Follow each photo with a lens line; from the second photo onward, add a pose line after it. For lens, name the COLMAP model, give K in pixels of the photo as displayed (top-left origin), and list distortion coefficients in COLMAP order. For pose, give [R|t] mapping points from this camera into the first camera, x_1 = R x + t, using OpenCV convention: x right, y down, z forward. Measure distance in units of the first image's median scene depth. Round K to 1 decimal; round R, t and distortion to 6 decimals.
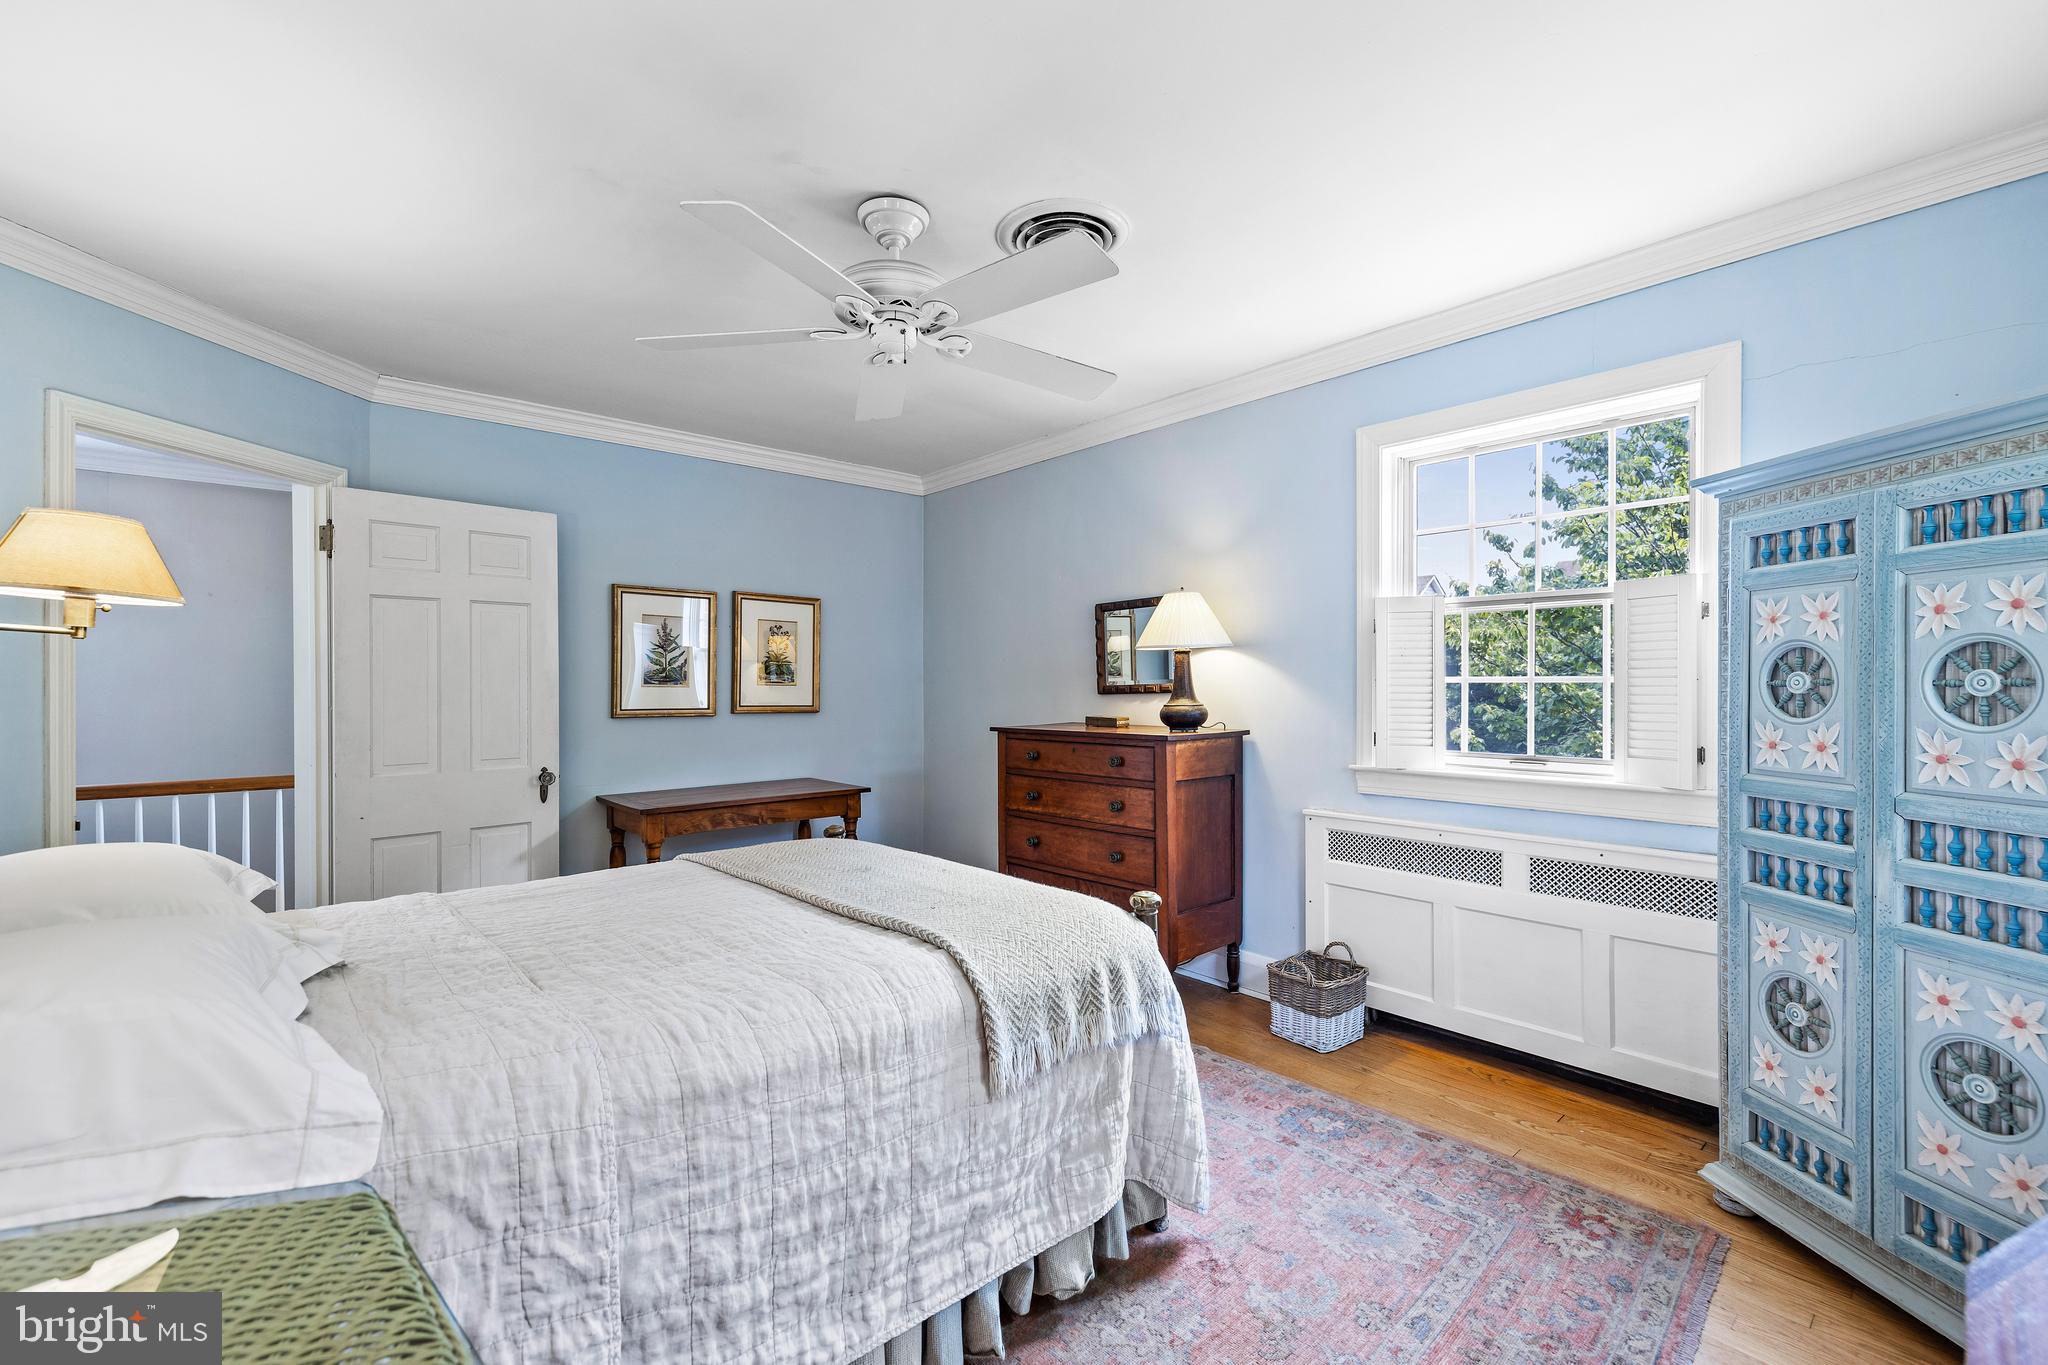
lens RADIAL K [[879.8, 0, 1024.4], [0, 879.8, 683.3], [0, 0, 1]] dist [0.013268, -0.000041]
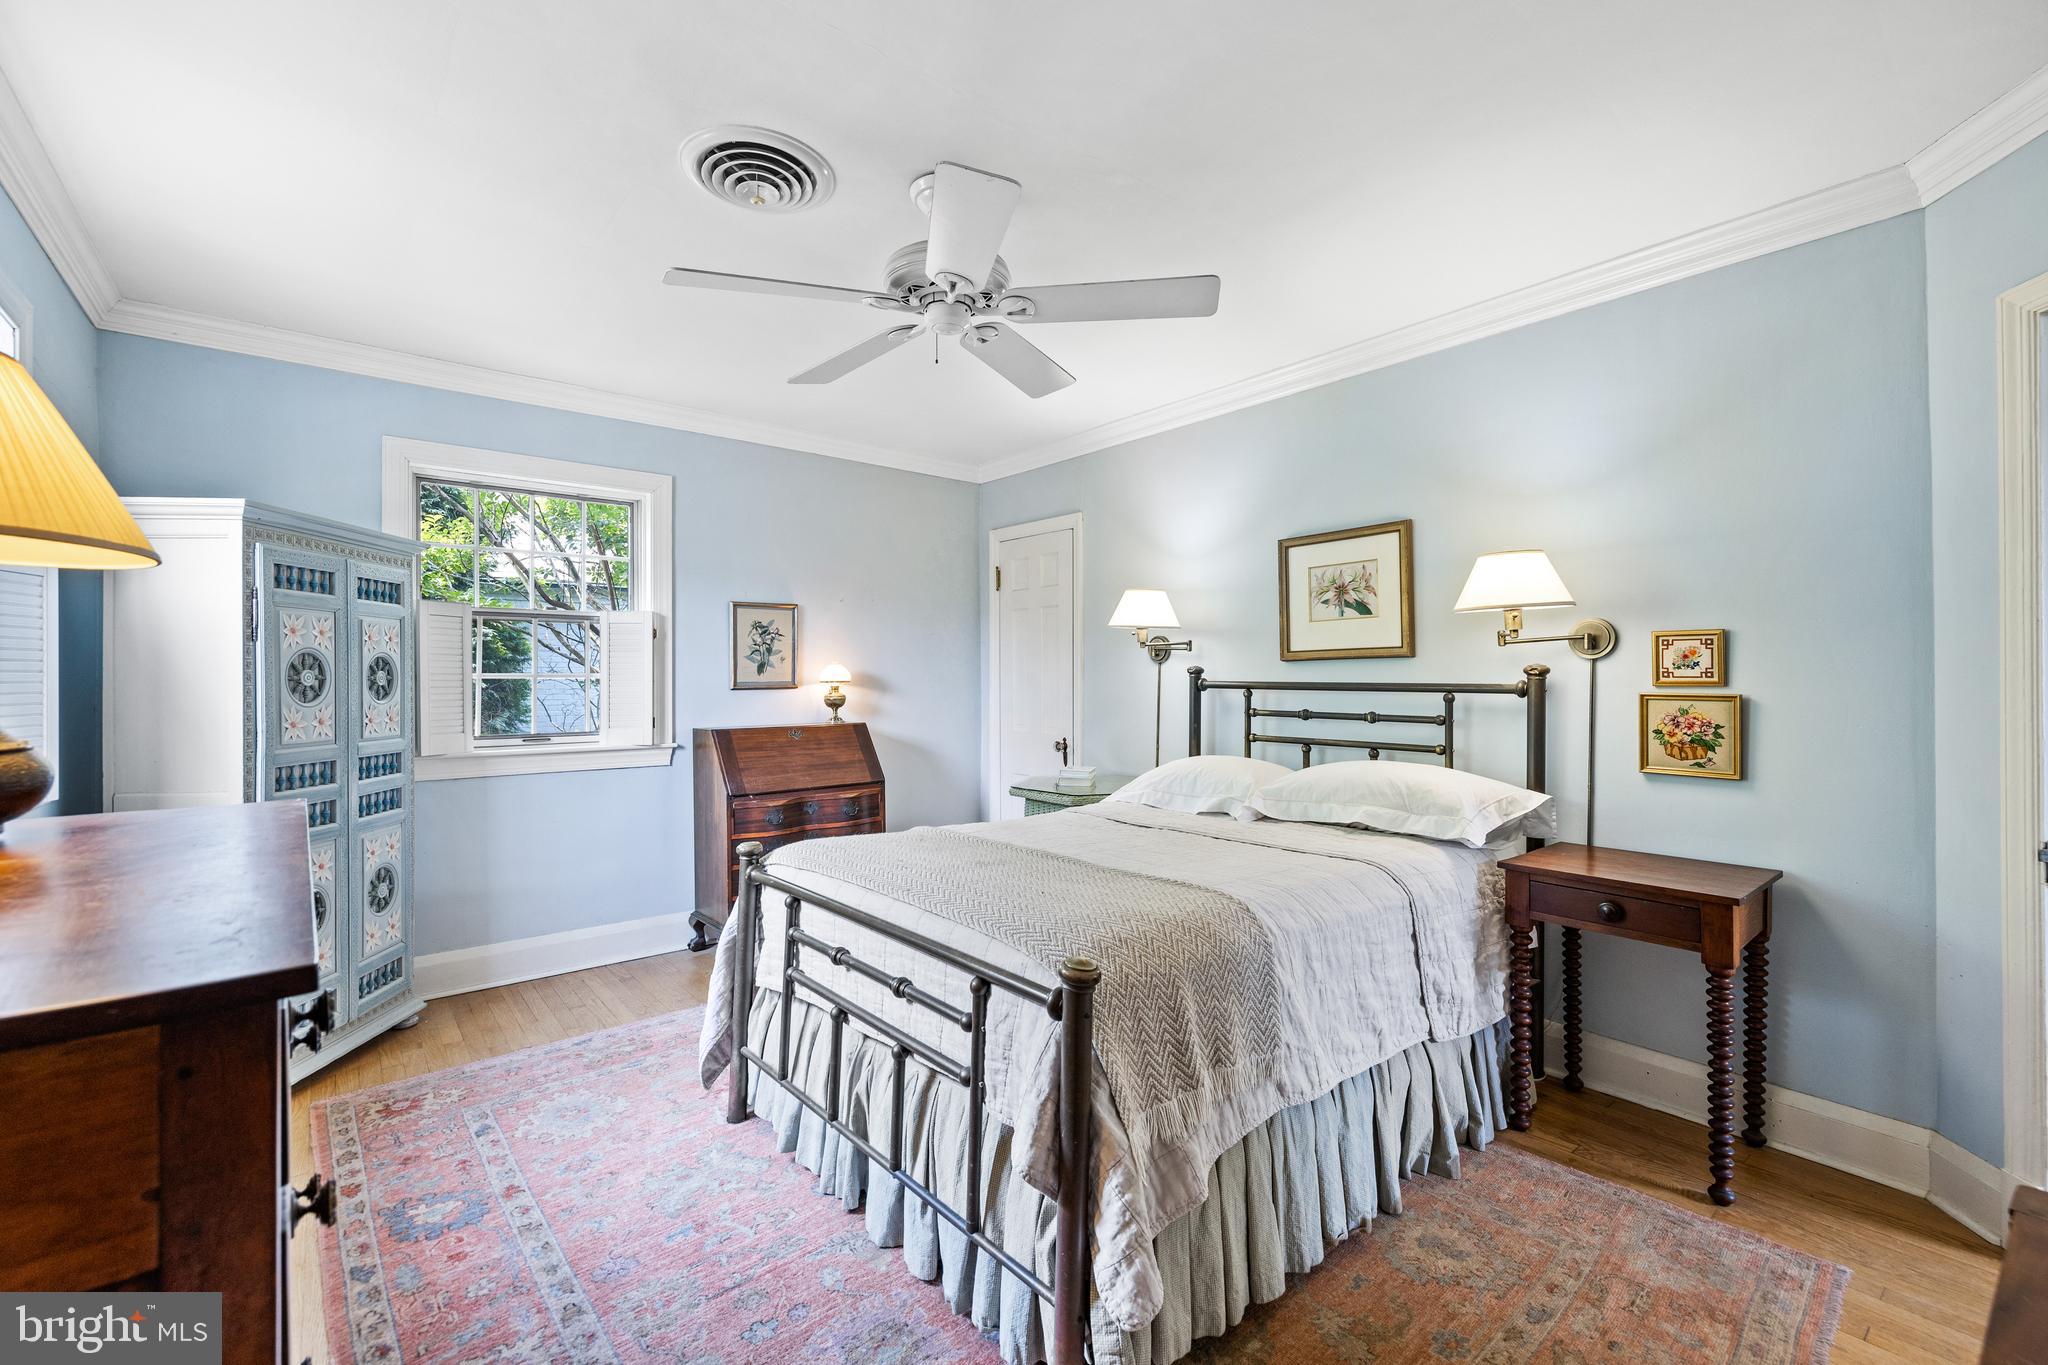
lens RADIAL K [[879.8, 0, 1022.4], [0, 879.8, 679.7], [0, 0, 1]] dist [0.013268, -0.000041]
pose [[-0.999011, -0.000988, 0.044443, -0.317217], [-0.000756, 0.999986, 0.005234, -0.005841], [-0.044448, 0.005195, -0.998998, 2.301284]]
